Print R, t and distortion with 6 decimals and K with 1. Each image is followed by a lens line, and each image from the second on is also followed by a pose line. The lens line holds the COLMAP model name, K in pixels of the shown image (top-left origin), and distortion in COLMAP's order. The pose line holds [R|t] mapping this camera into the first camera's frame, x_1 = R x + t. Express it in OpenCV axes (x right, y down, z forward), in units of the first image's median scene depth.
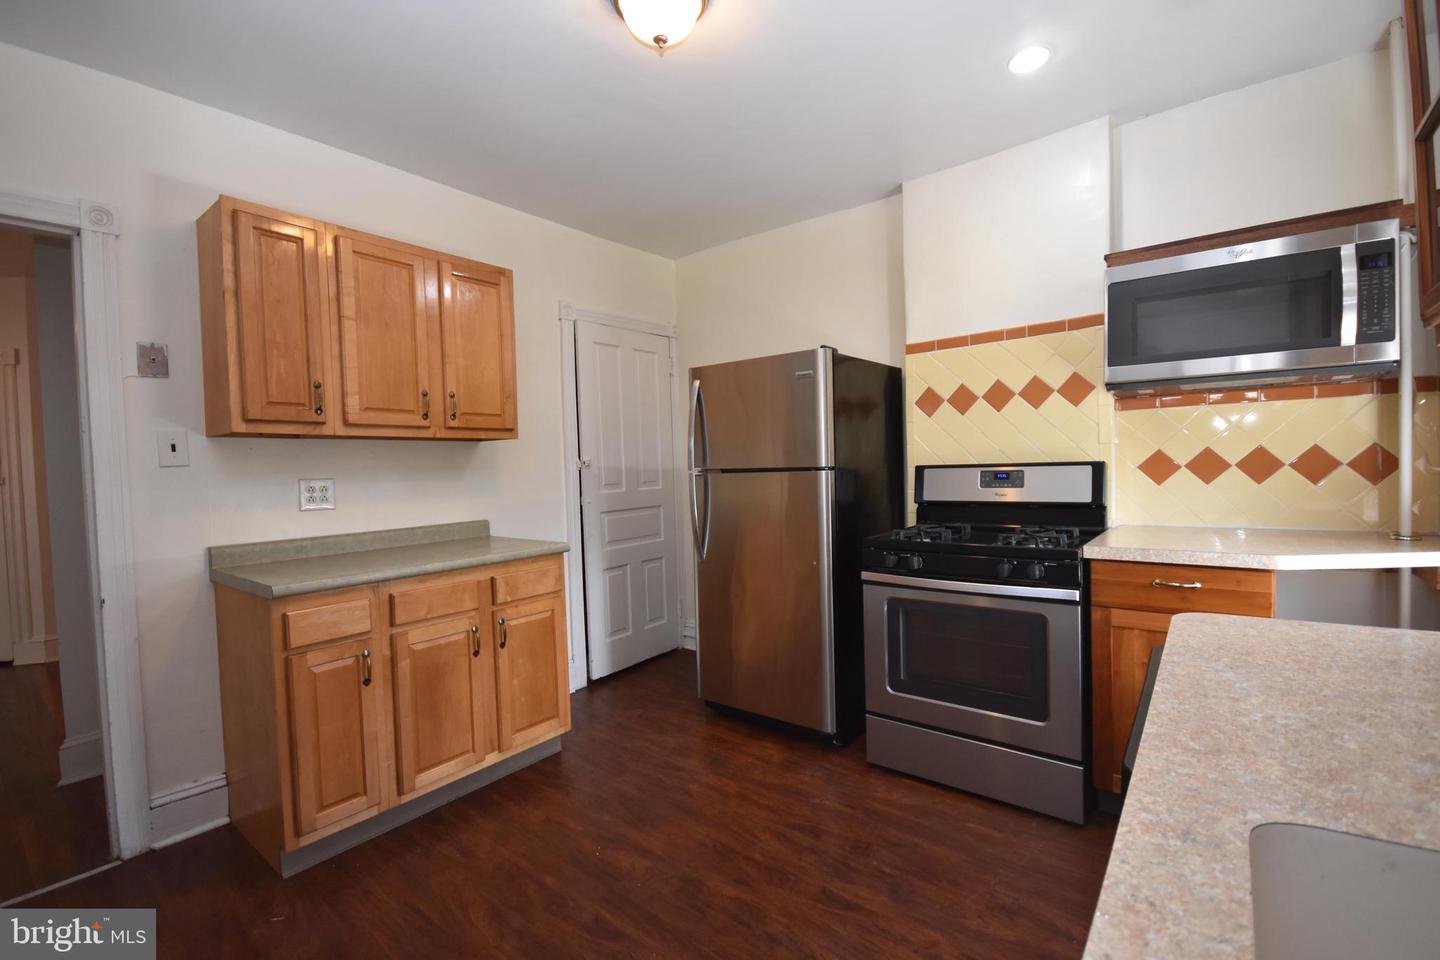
lens RADIAL K [[634.1, 0, 723.1], [0, 634.1, 477.4], [0, 0, 1]] dist [0.003752, -0.002136]
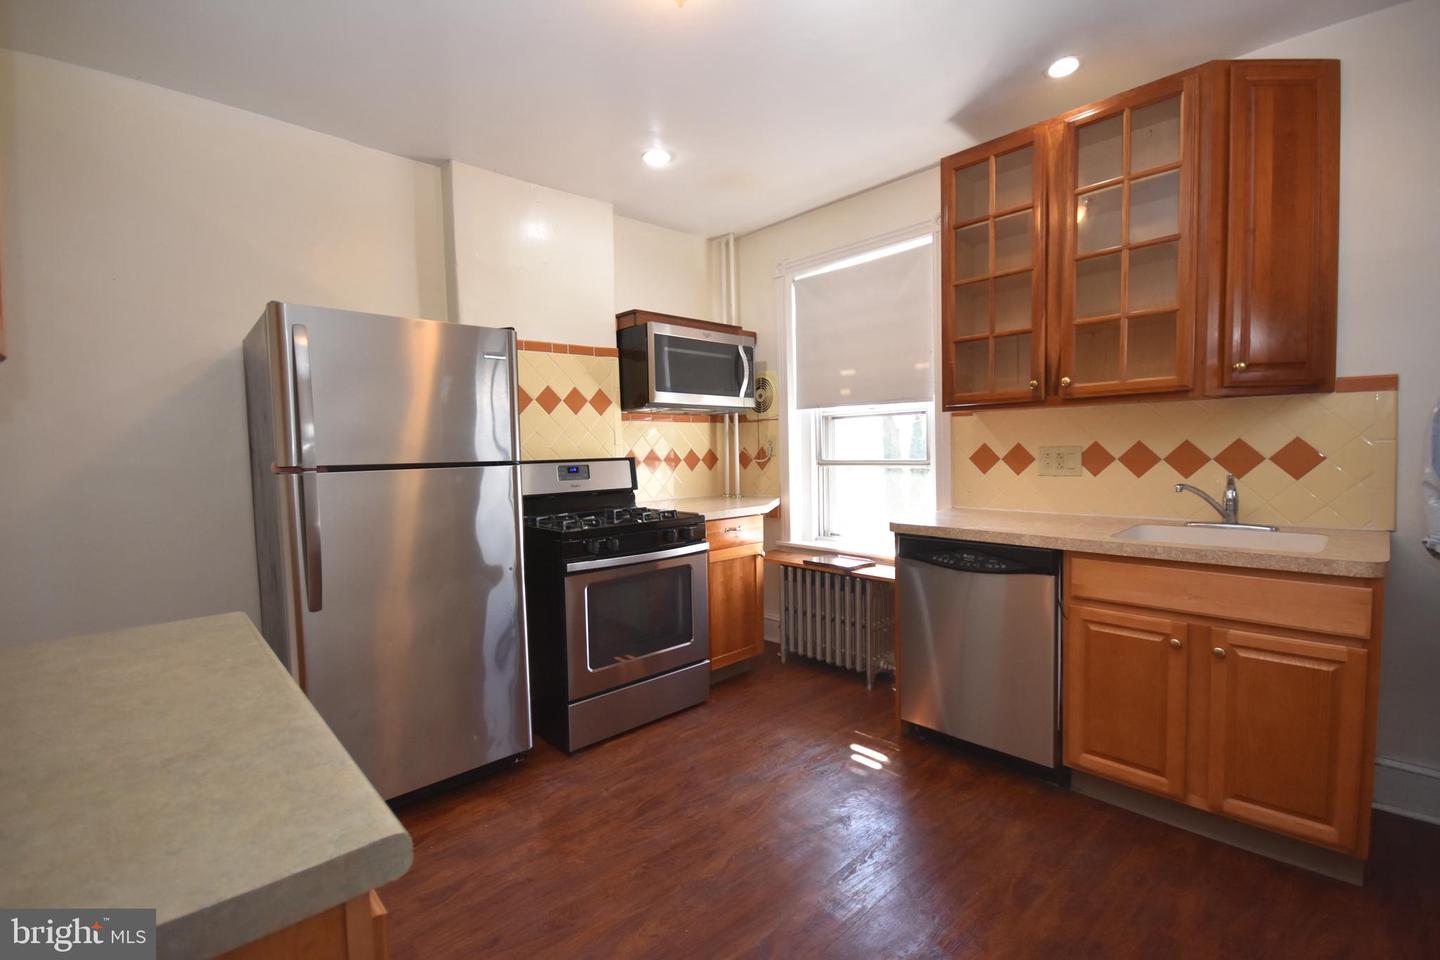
lens RADIAL K [[634.1, 0, 714.0], [0, 634.1, 485.0], [0, 0, 1]] dist [0.003752, -0.002136]
pose [[0.157501, -0.029282, 0.987085, -0.688552], [0.044460, 0.998757, 0.022534, 0.011088], [-0.986518, 0.040337, 0.158607, 0.572233]]
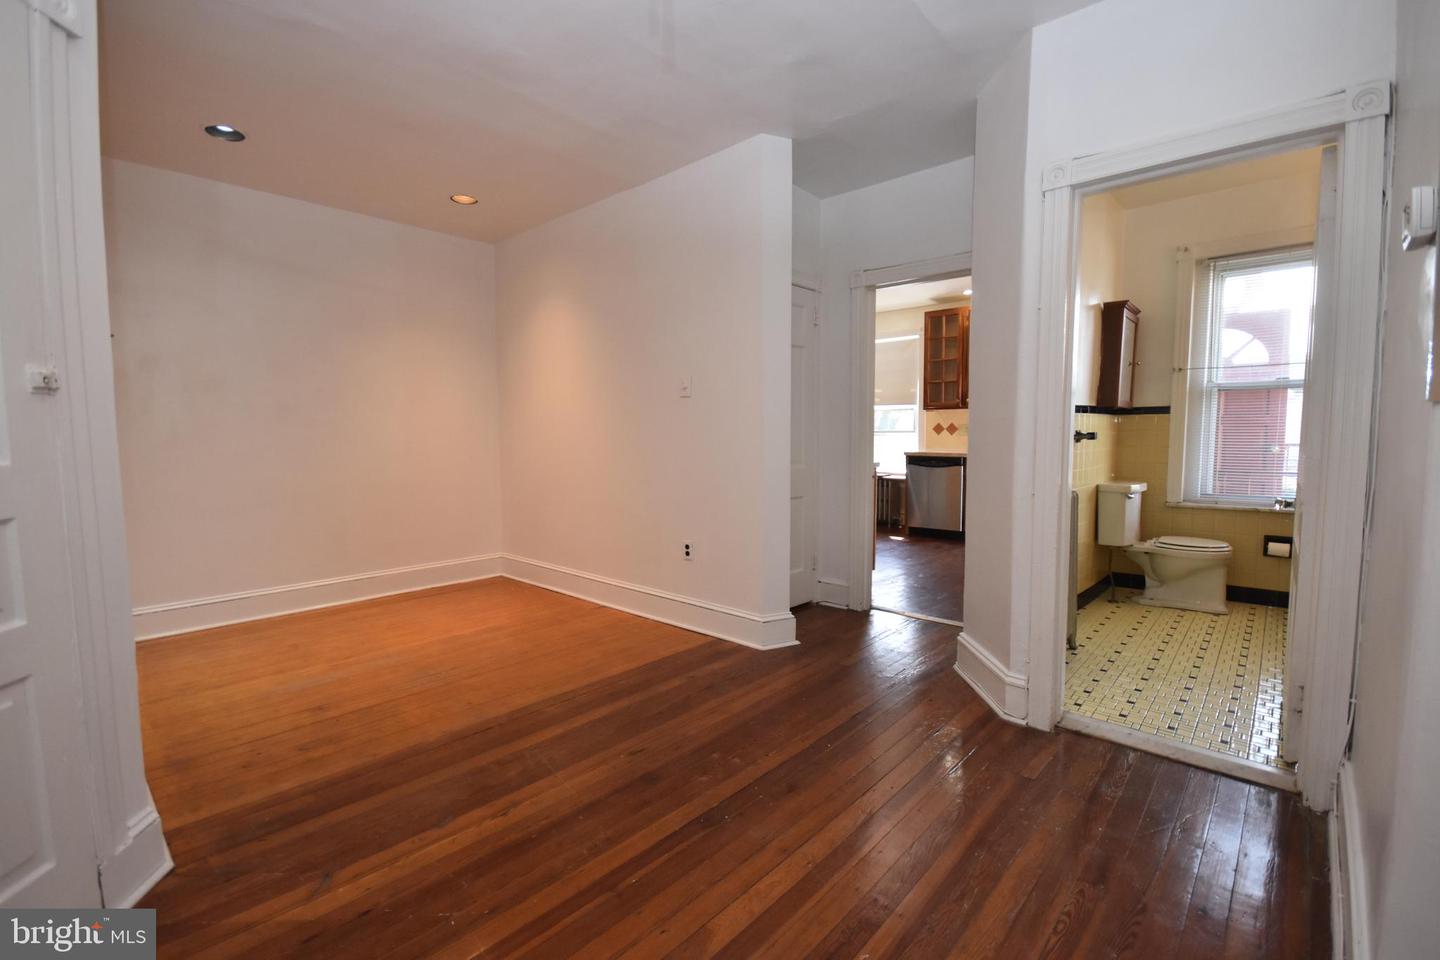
lens RADIAL K [[634.1, 0, 726.5], [0, 634.1, 475.8], [0, 0, 1]] dist [0.003752, -0.002136]
pose [[0.063326, -0.040491, 0.997171, -2.269940], [0.029222, 0.998823, 0.038702, 0.078426], [-0.997565, 0.026688, 0.064435, 1.009889]]
